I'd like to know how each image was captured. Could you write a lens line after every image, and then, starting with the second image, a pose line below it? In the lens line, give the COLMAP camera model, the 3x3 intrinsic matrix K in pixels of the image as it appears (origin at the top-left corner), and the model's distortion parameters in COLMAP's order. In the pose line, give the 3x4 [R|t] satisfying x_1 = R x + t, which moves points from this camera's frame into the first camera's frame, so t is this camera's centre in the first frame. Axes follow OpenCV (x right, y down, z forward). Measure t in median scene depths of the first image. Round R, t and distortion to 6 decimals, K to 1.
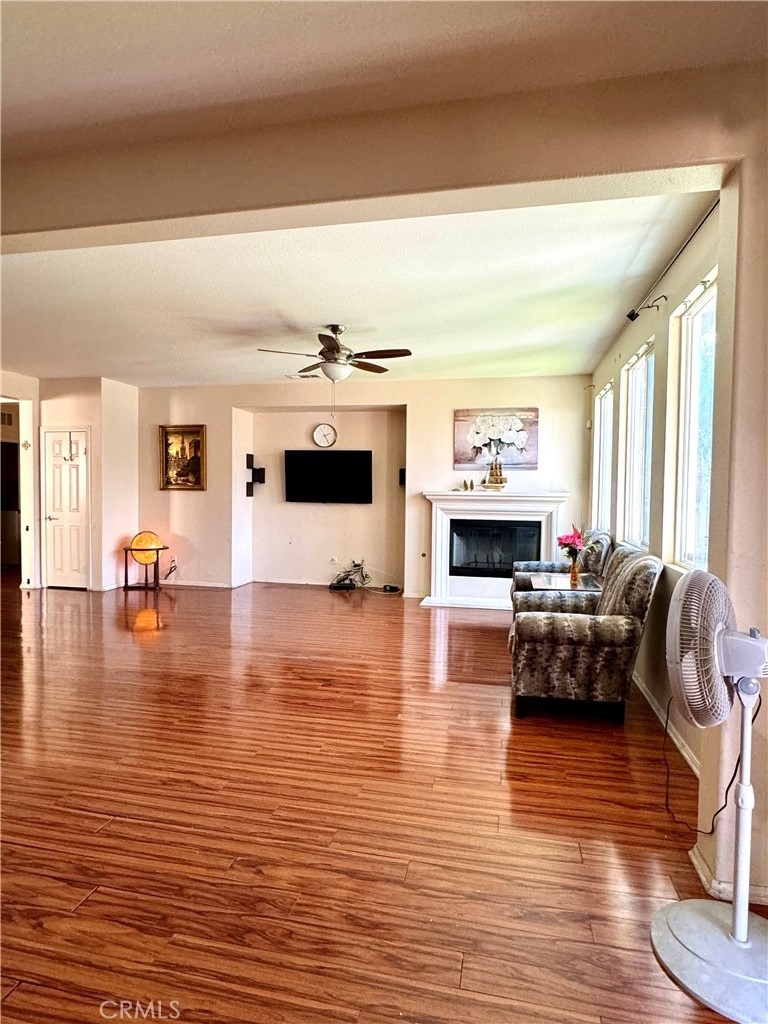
lens RADIAL K [[572.0, 0, 384.0], [0, 572.0, 512.0], [0, 0, 1]] dist [0.042301, 0.000091]
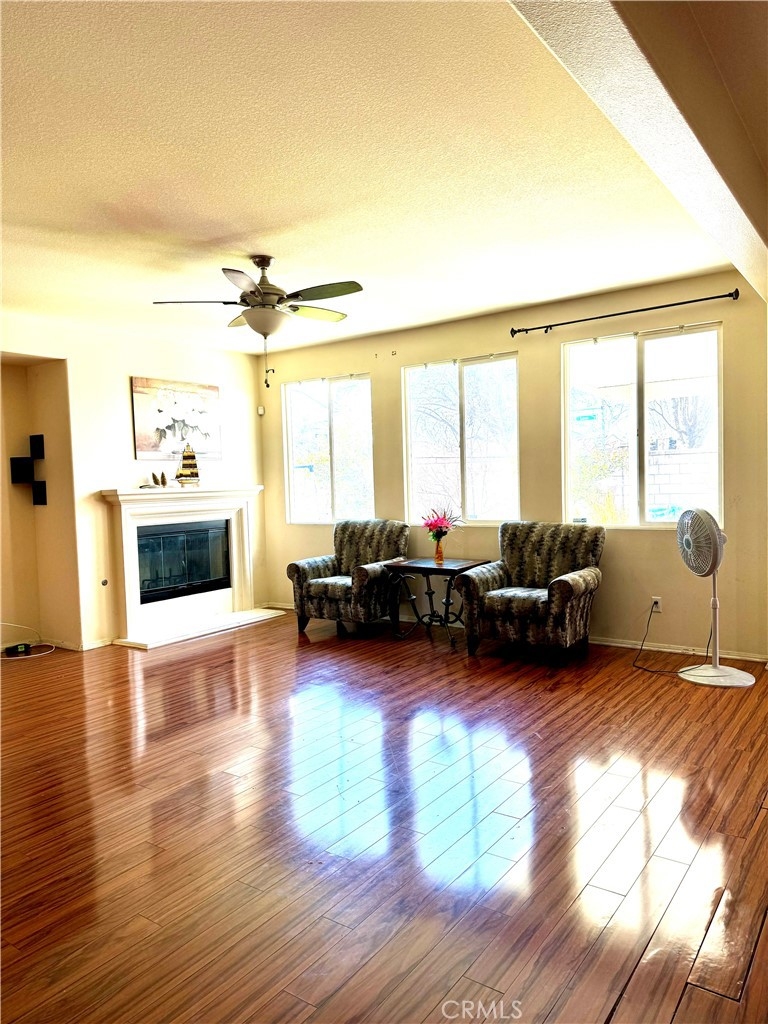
lens RADIAL K [[703.5, 0, 388.2], [0, 703.5, 511.4], [0, 0, 1]] dist [0.029632, -0.001576]
pose [[0.400754, -0.065223, 0.913861, -0.583261], [0.069119, 0.996773, 0.040829, -0.022047], [-0.913575, 0.046803, 0.403968, 0.350026]]
